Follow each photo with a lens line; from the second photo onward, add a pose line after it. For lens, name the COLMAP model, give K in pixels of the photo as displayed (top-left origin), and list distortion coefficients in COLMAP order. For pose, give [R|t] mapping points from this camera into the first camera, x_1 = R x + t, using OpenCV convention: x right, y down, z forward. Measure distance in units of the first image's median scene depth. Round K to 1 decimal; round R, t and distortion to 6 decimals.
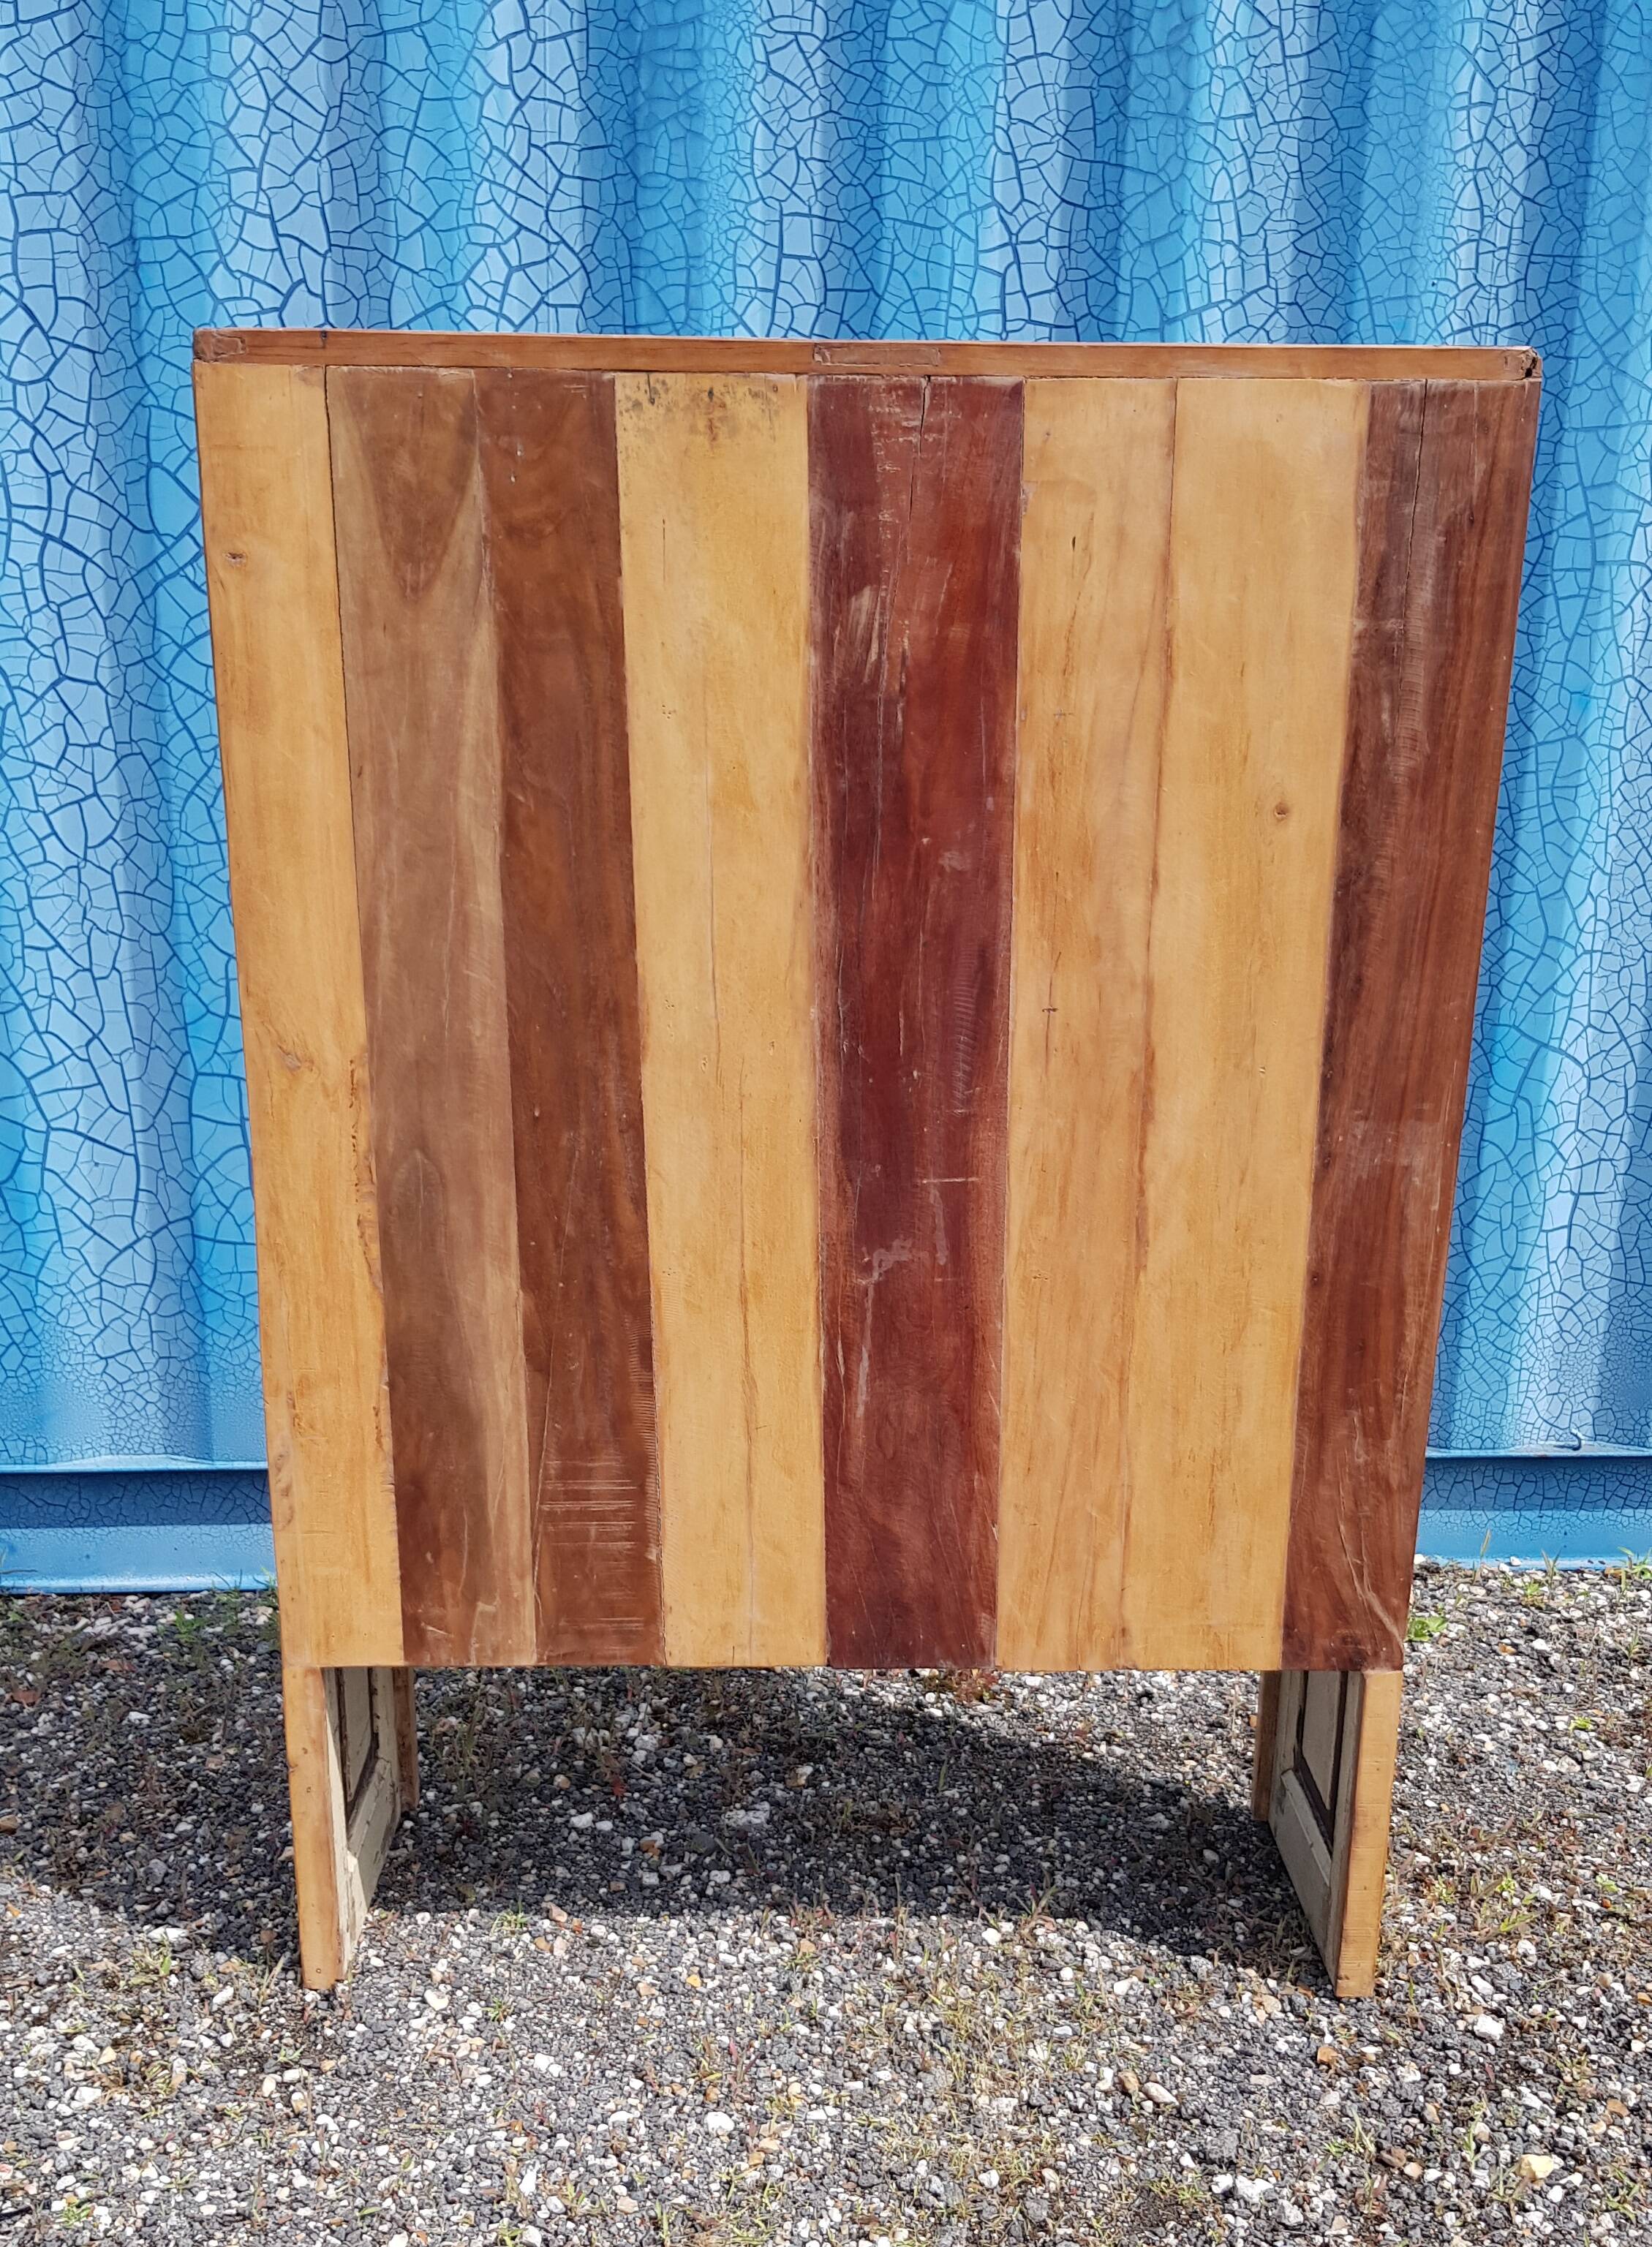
lens RADIAL K [[2277.1, 0, 842.3], [0, 2277.1, 1260.7], [0, 0, 1]] dist [0.072336, -0.139793]
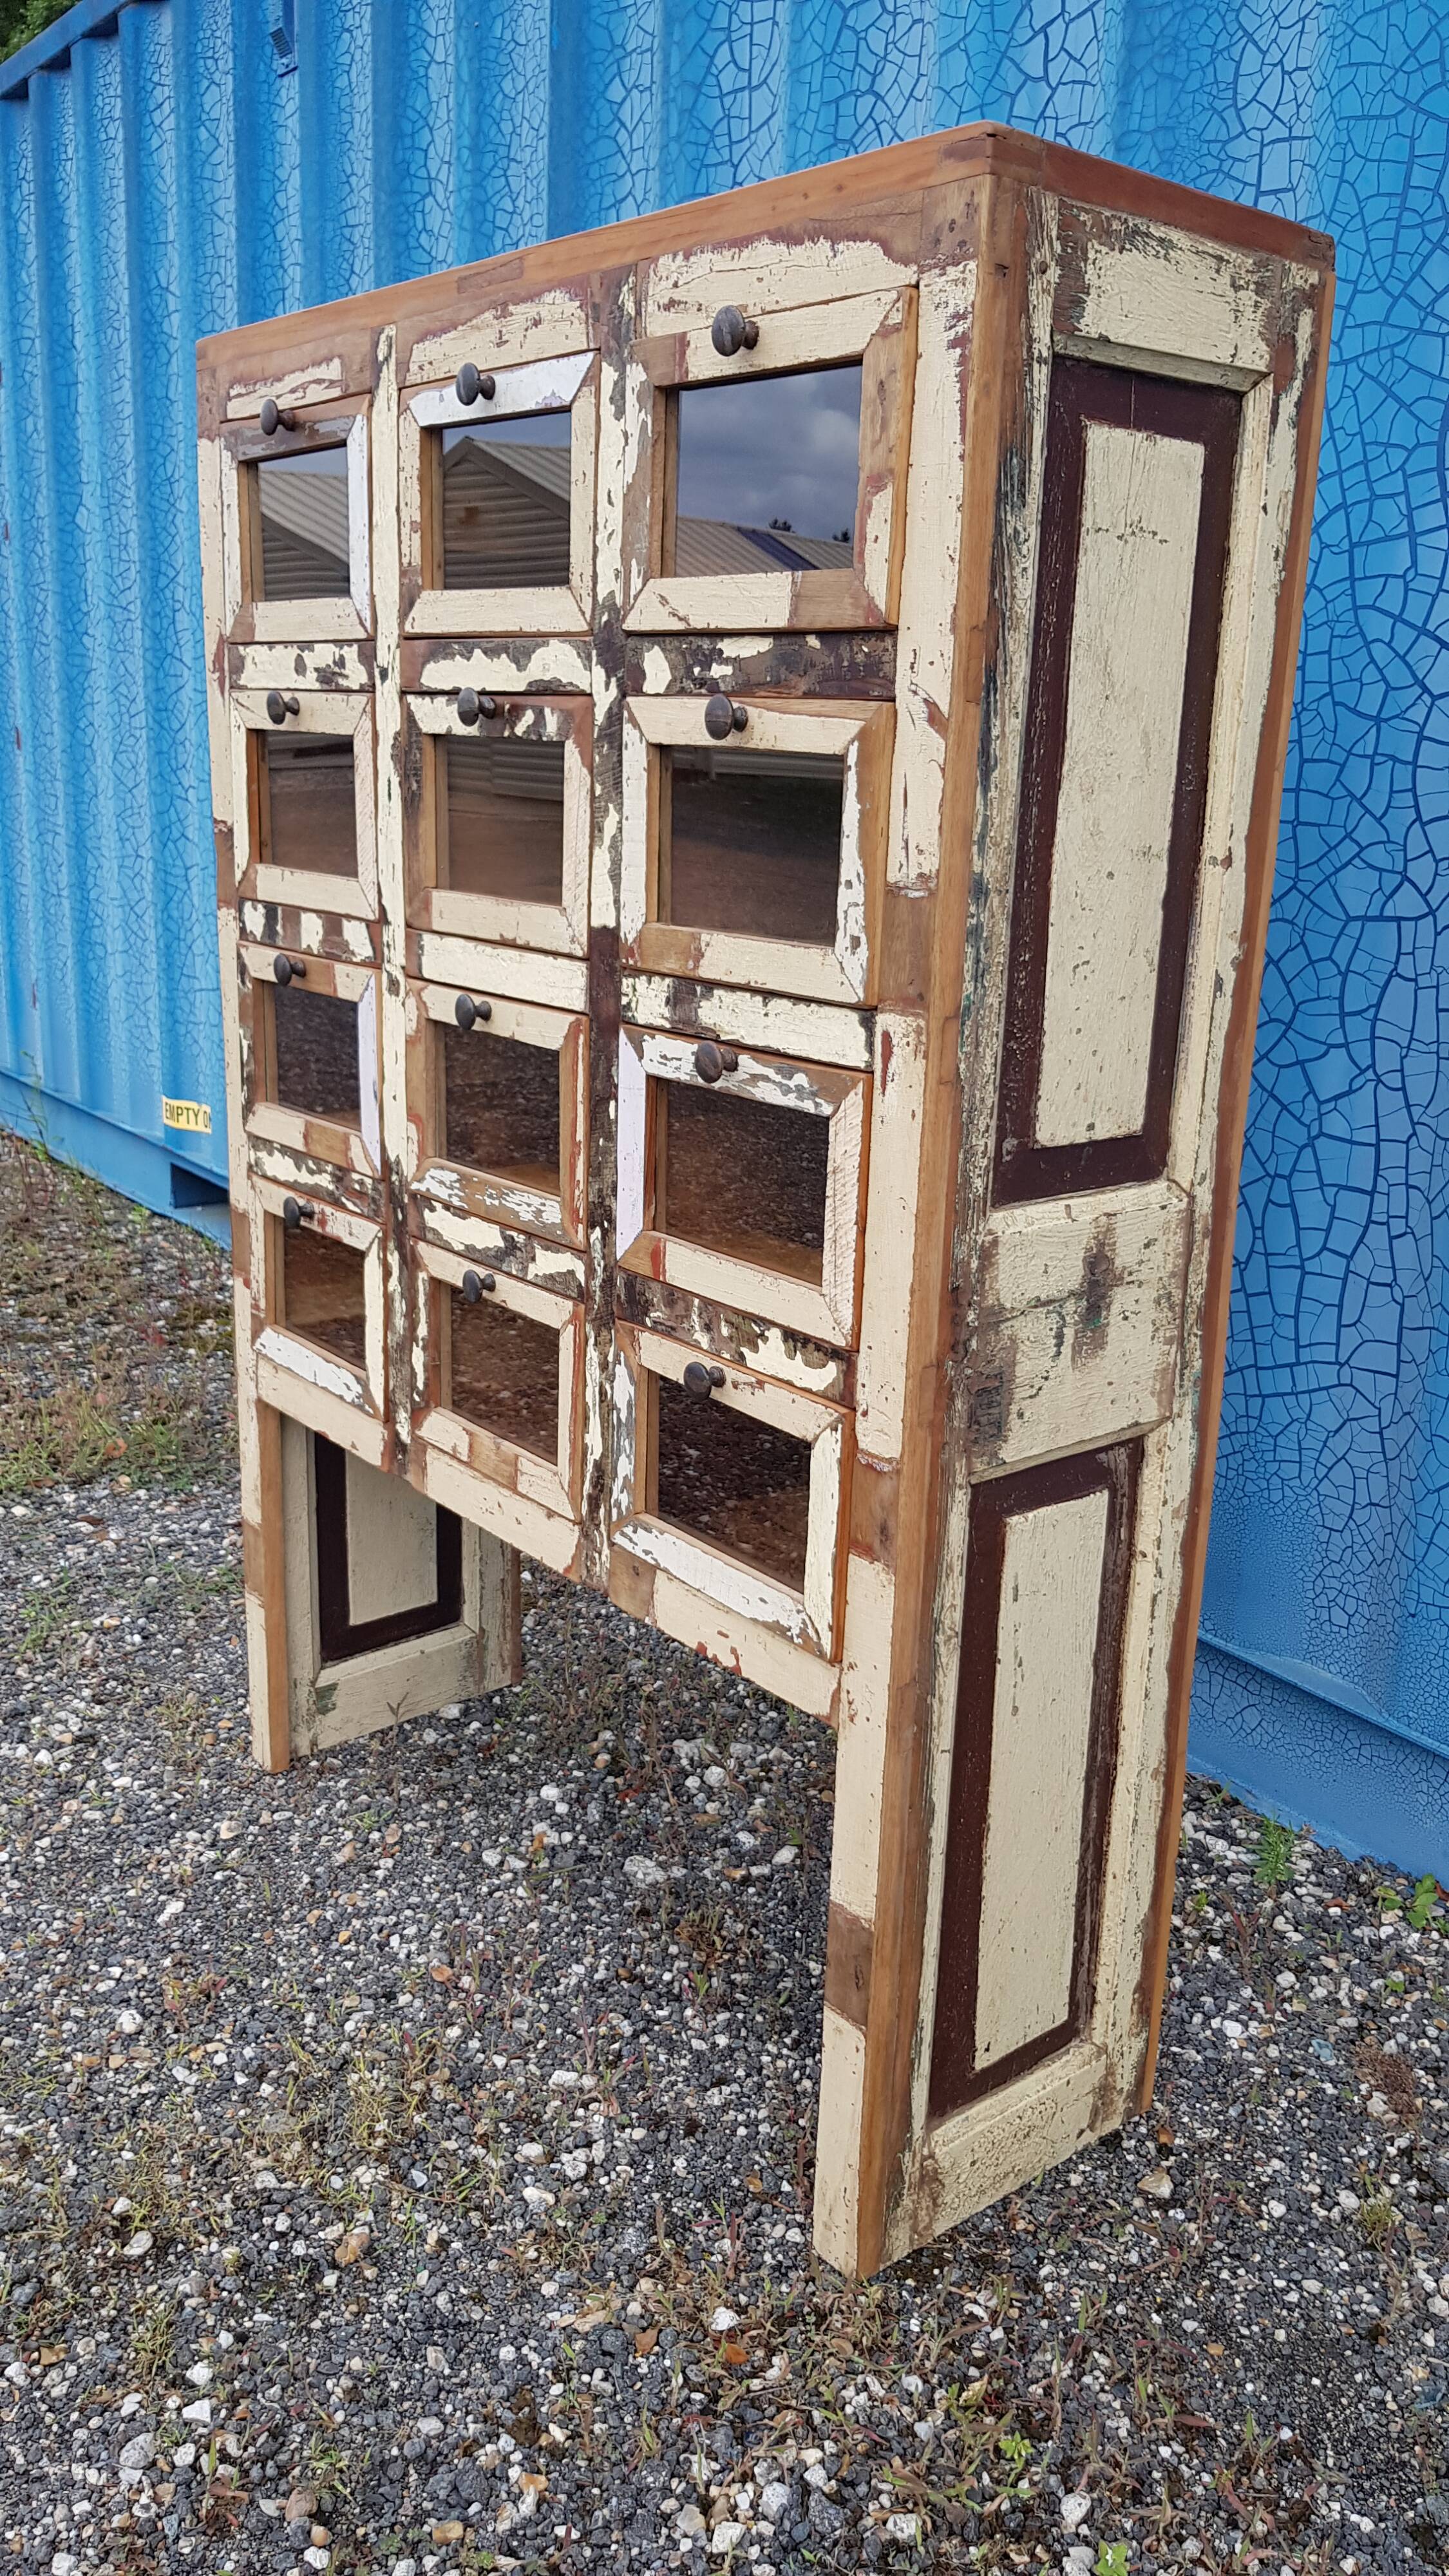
lens RADIAL K [[2006.2, 0, 725.7], [0, 2006.2, 1264.4], [0, 0, 1]] dist [0.087536, -0.157717]
pose [[0.521278, 0.211071, -0.826872, 0.584697], [-0.250067, 0.964178, 0.088472, -0.076076], [0.815926, 0.160655, 0.555387, 0.499956]]
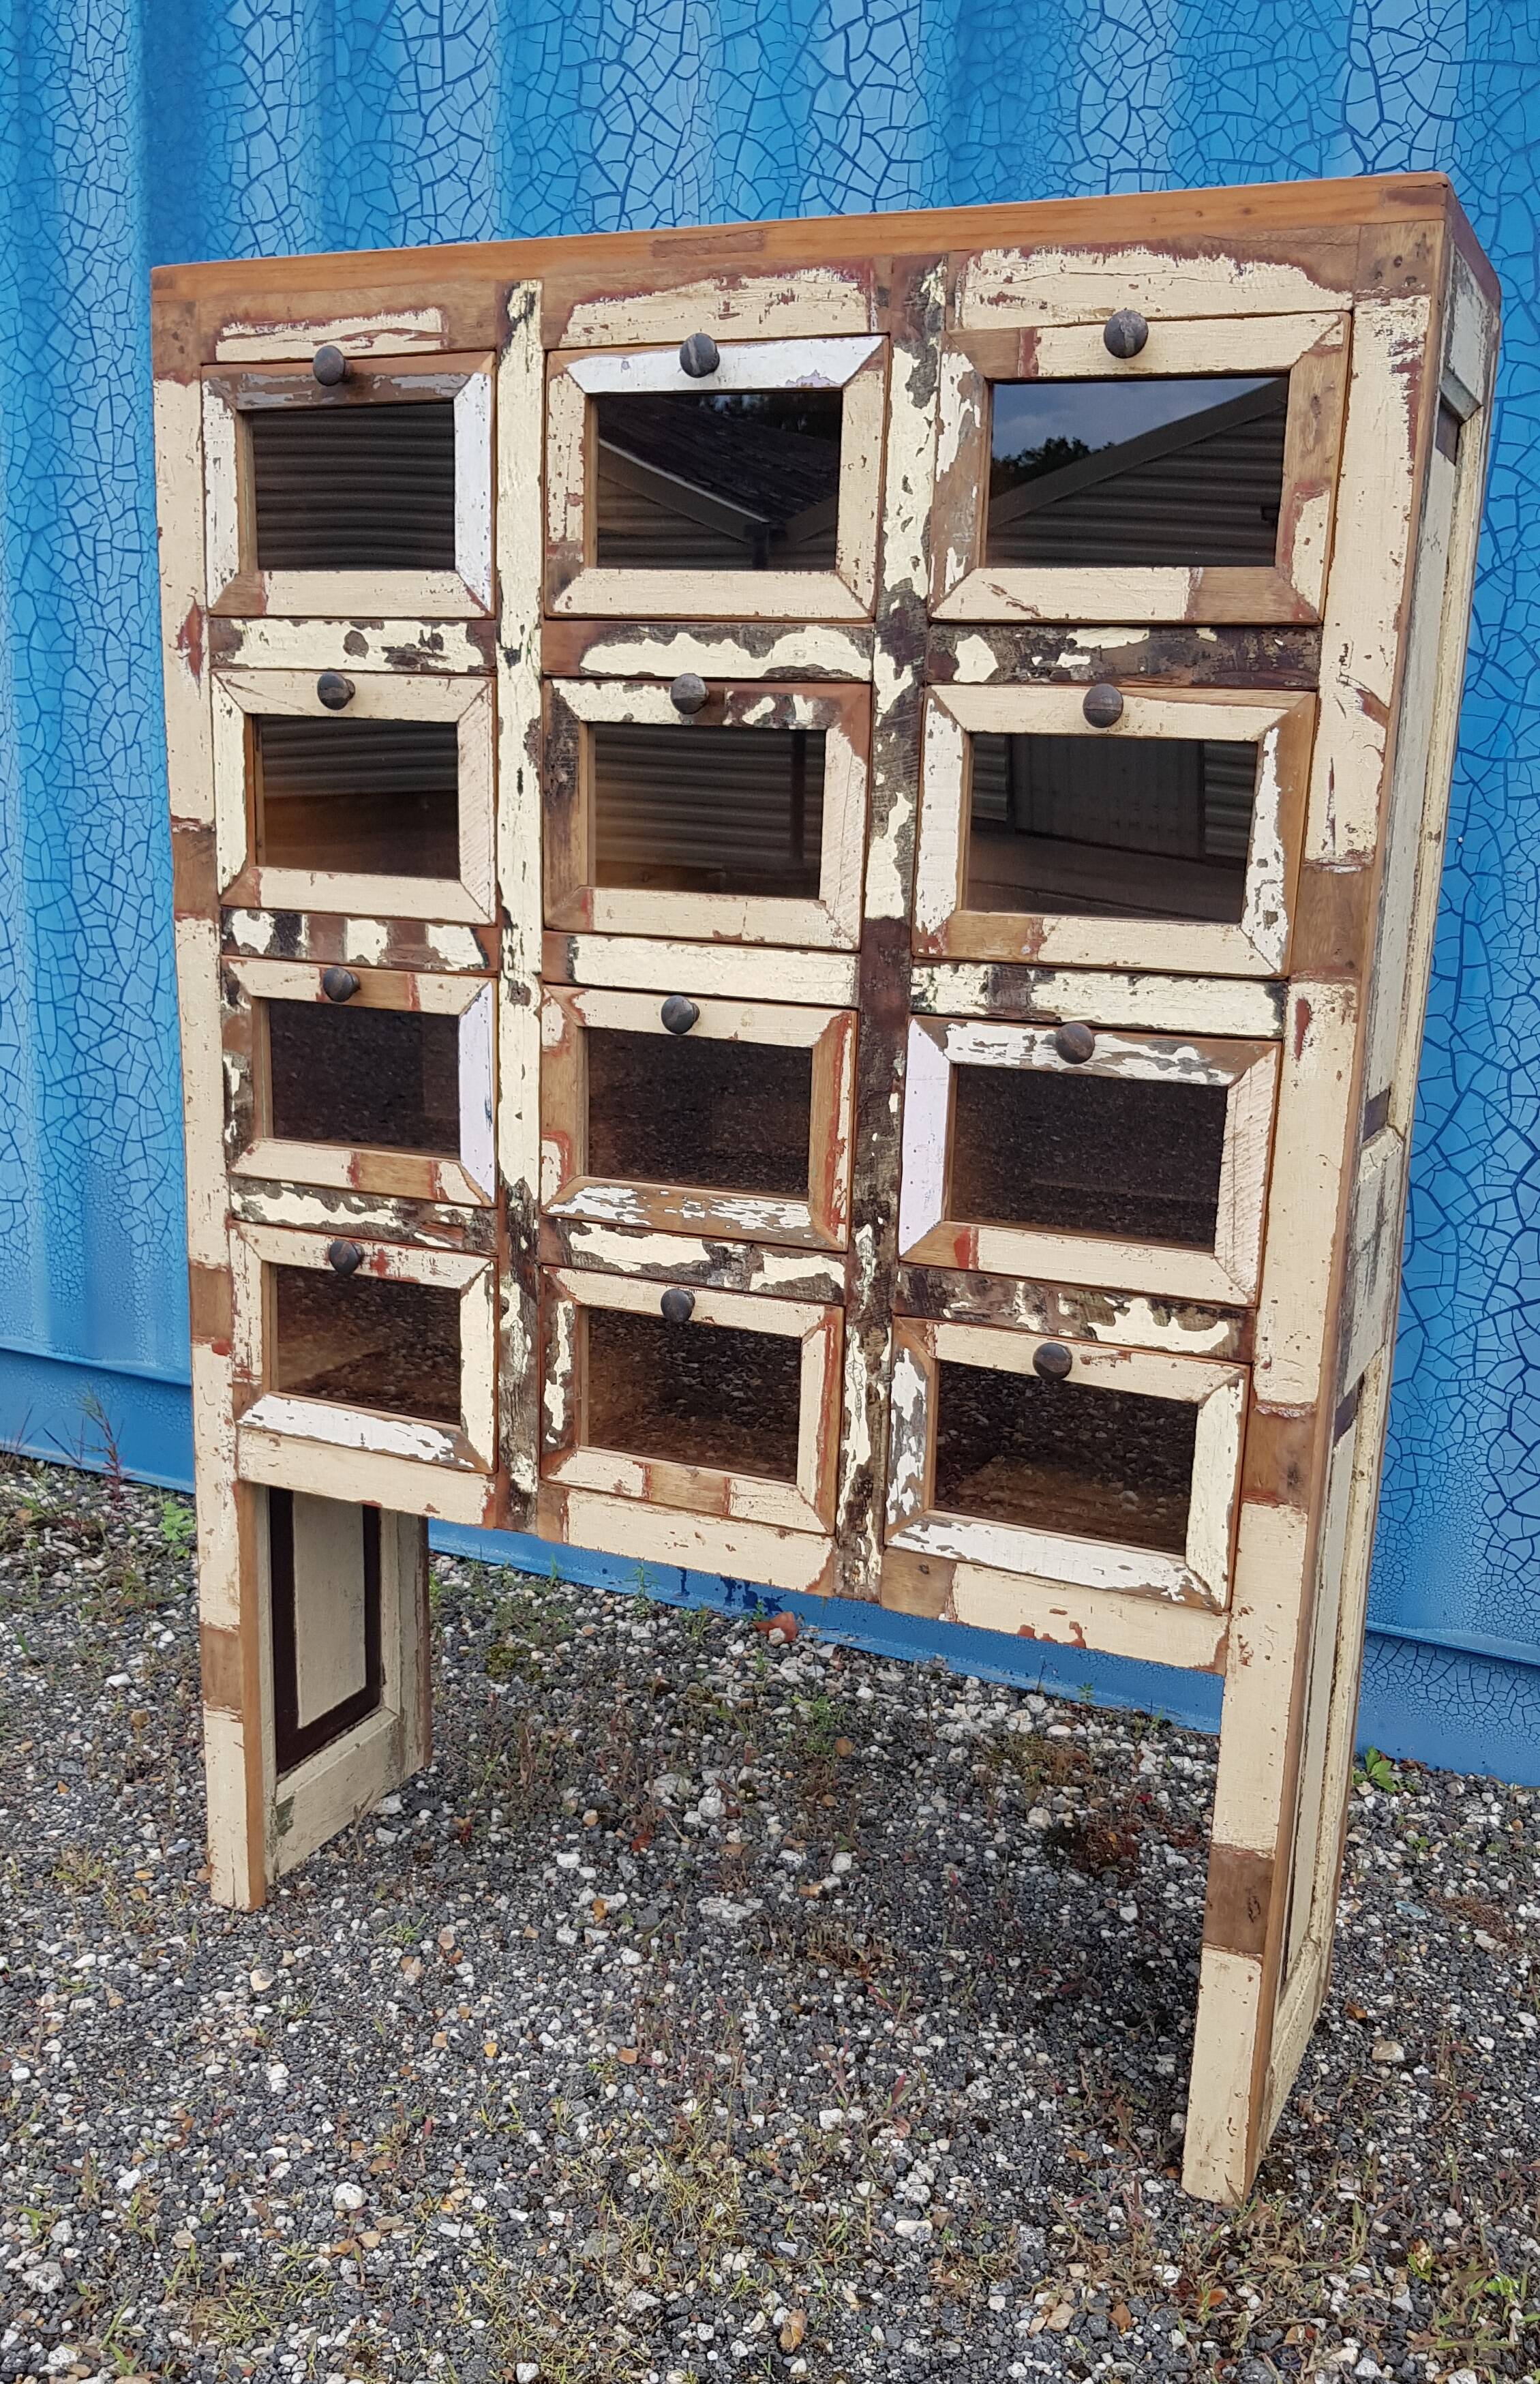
lens RADIAL K [[2143.3, 0, 762.3], [0, 2143.3, 1254.6], [0, 0, 1]] dist [0.087498, -0.161382]
pose [[0.844648, 0.125767, -0.520339, 0.362879], [-0.157317, 0.987407, -0.016708, 0.001120], [0.511685, 0.095970, 0.853796, 0.246392]]
